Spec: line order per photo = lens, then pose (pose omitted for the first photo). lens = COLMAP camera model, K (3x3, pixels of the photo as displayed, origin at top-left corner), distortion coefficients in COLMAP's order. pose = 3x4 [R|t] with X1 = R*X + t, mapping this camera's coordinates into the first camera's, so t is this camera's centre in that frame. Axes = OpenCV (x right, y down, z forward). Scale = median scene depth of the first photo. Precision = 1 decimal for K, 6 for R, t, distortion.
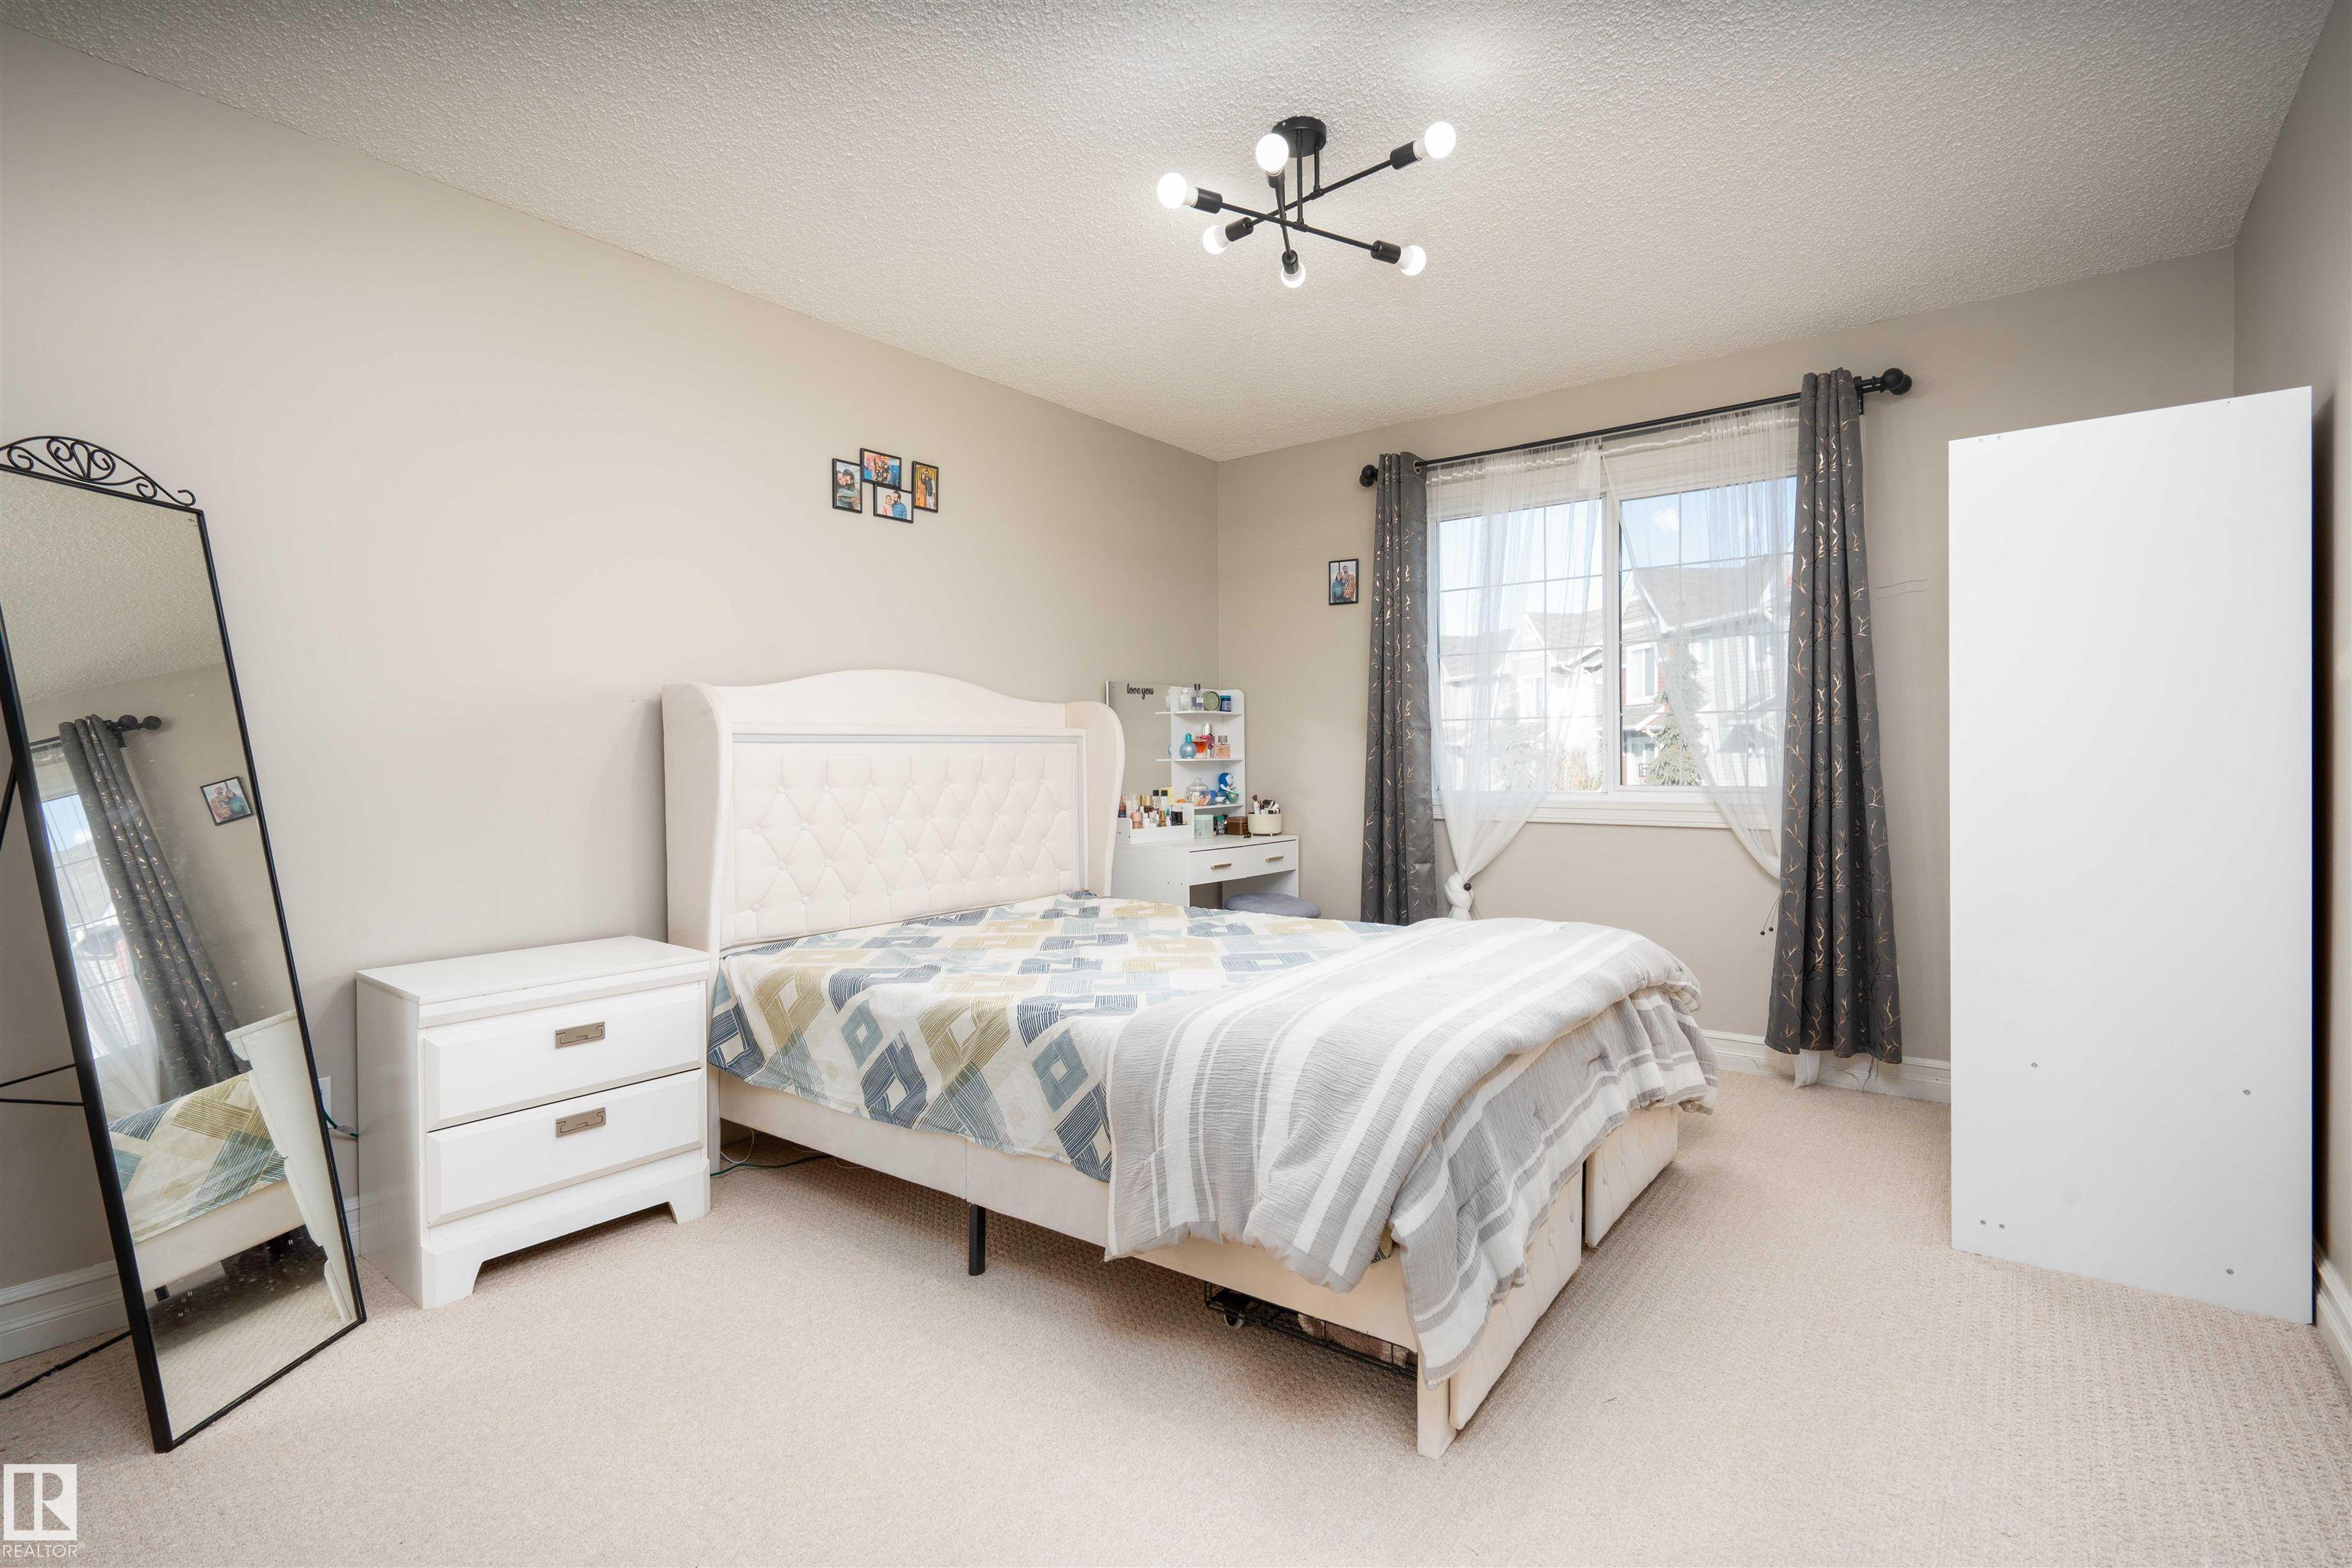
lens RADIAL K [[1104.9, 0, 1176.2], [0, 1104.9, 778.8], [0, 0, 1]] dist [0.000526, -0.000178]
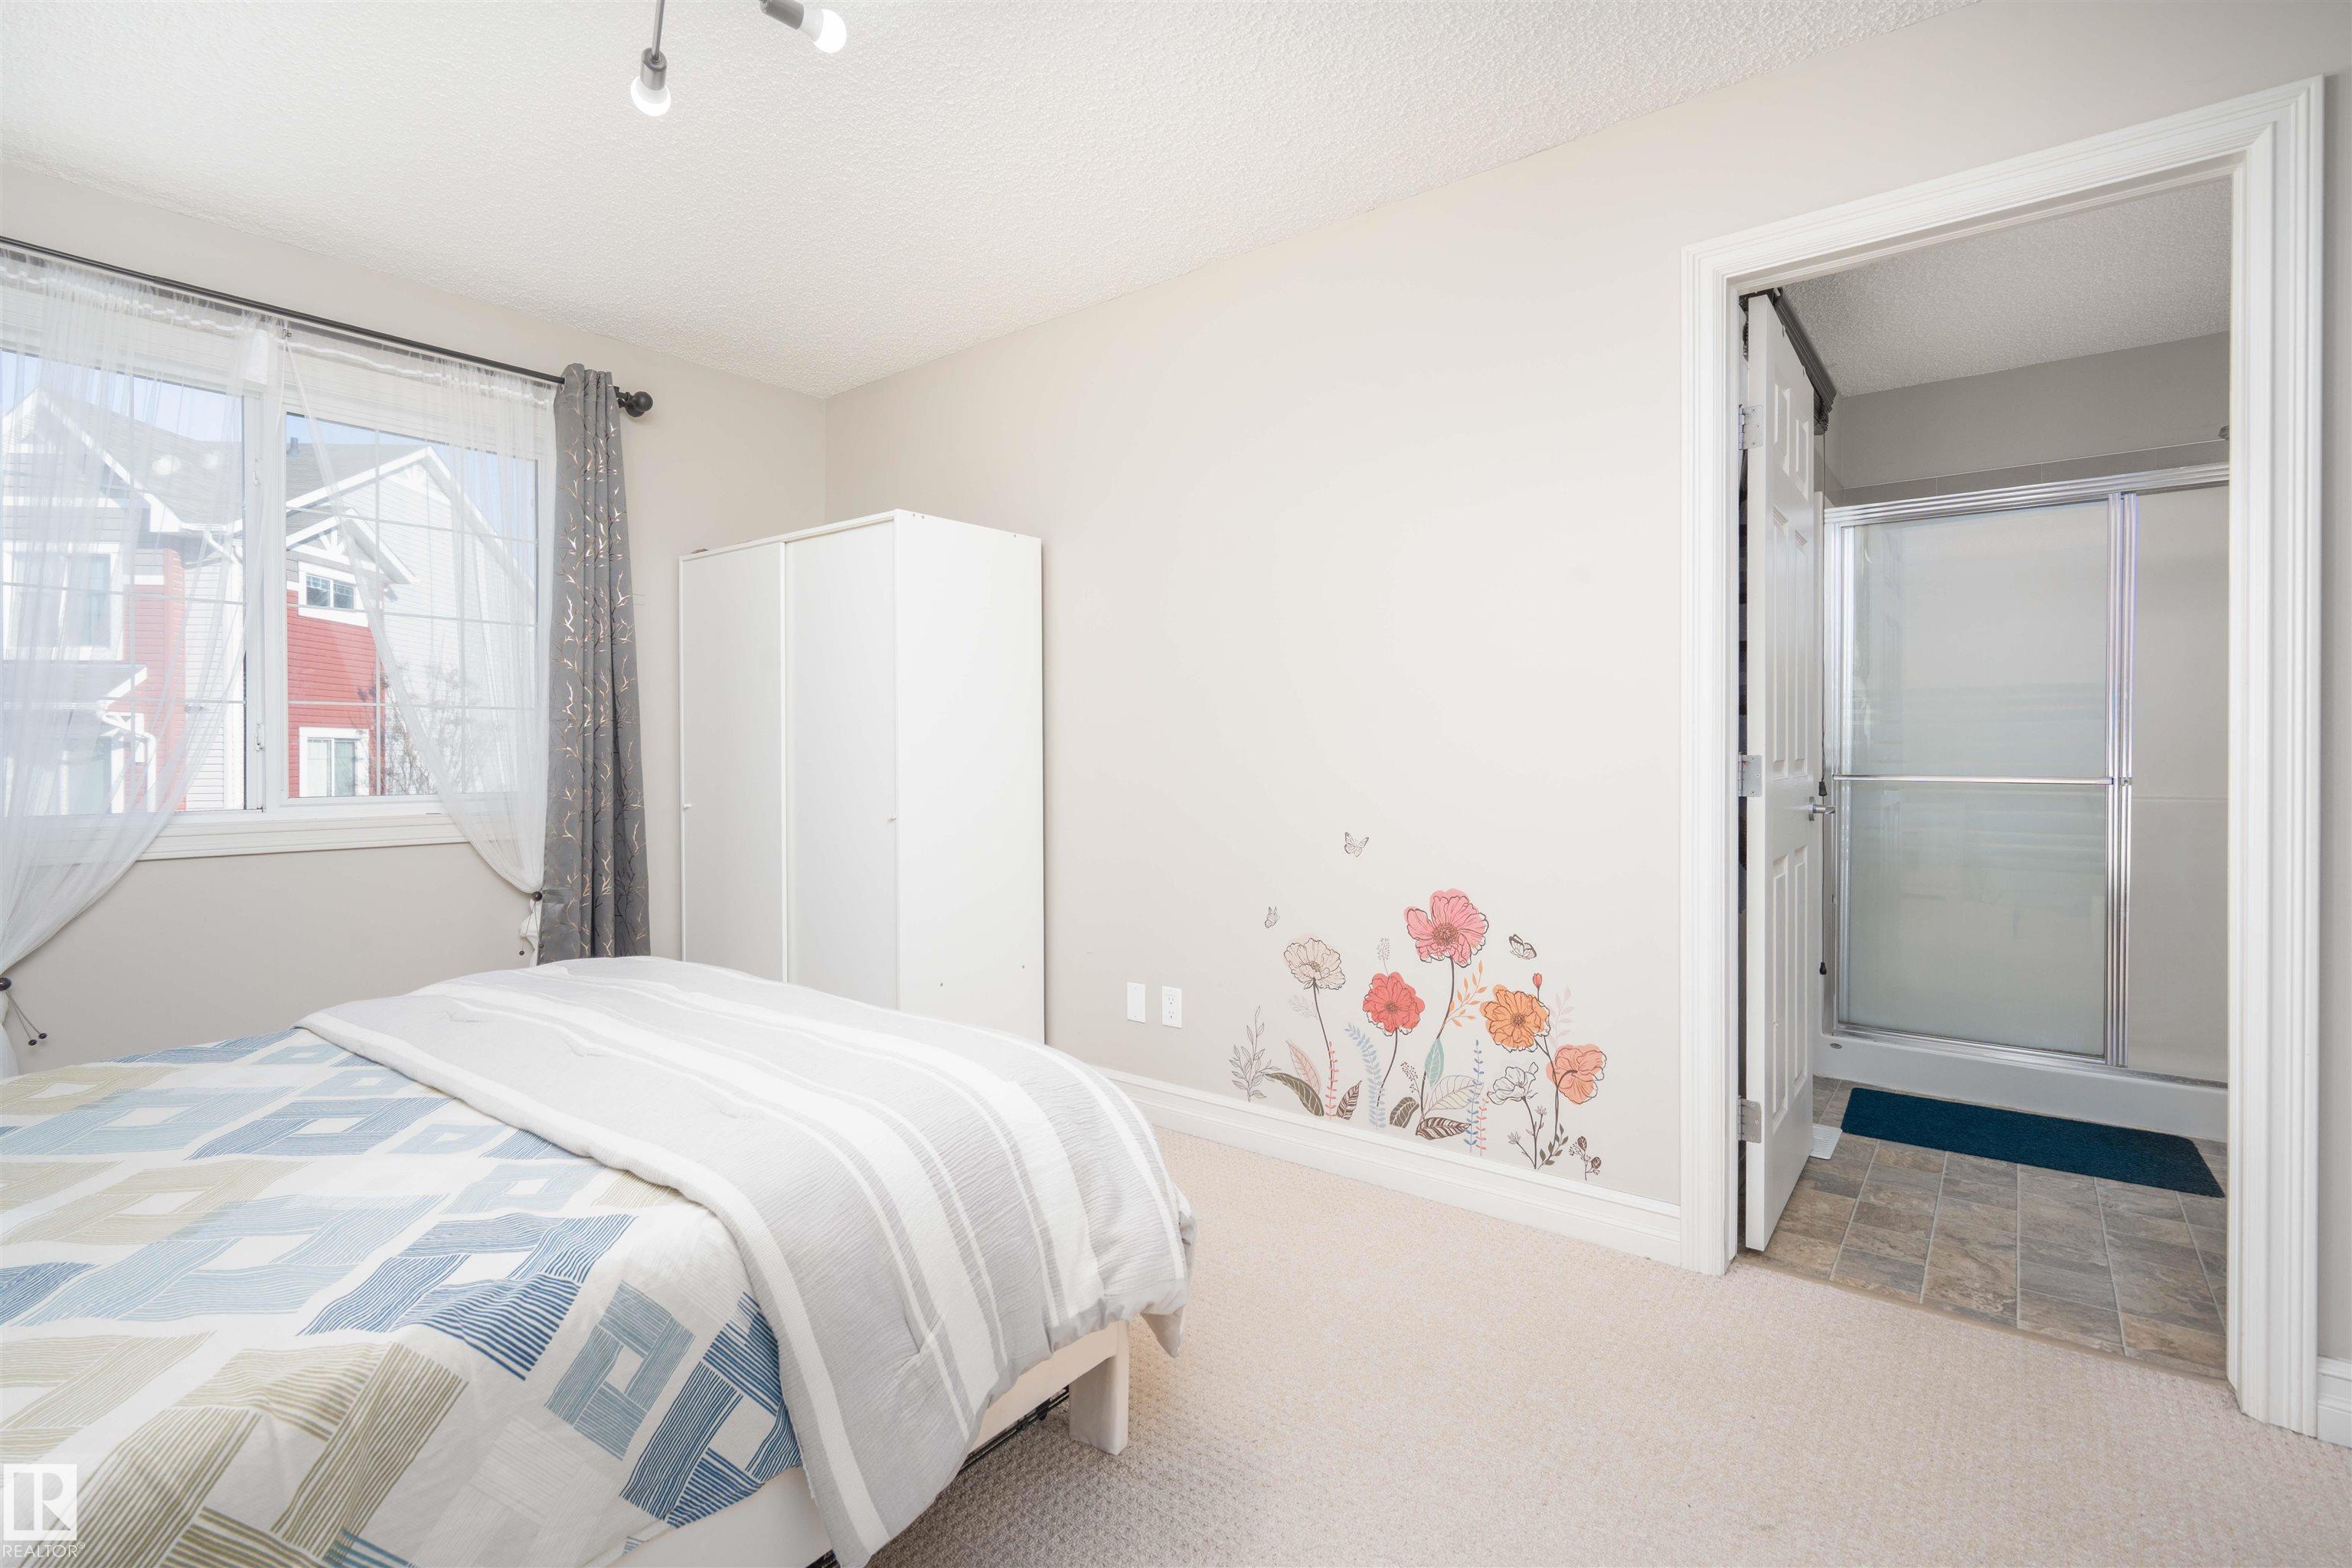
lens RADIAL K [[1104.9, 0, 1175.5], [0, 1104.9, 764.5], [0, 0, 1]] dist [0.000526, -0.000178]
pose [[-0.007966, -0.003521, 0.999962, -0.409941], [0.022004, 0.999751, 0.003695, -0.006992], [-0.999726, 0.022033, -0.007886, 0.497990]]
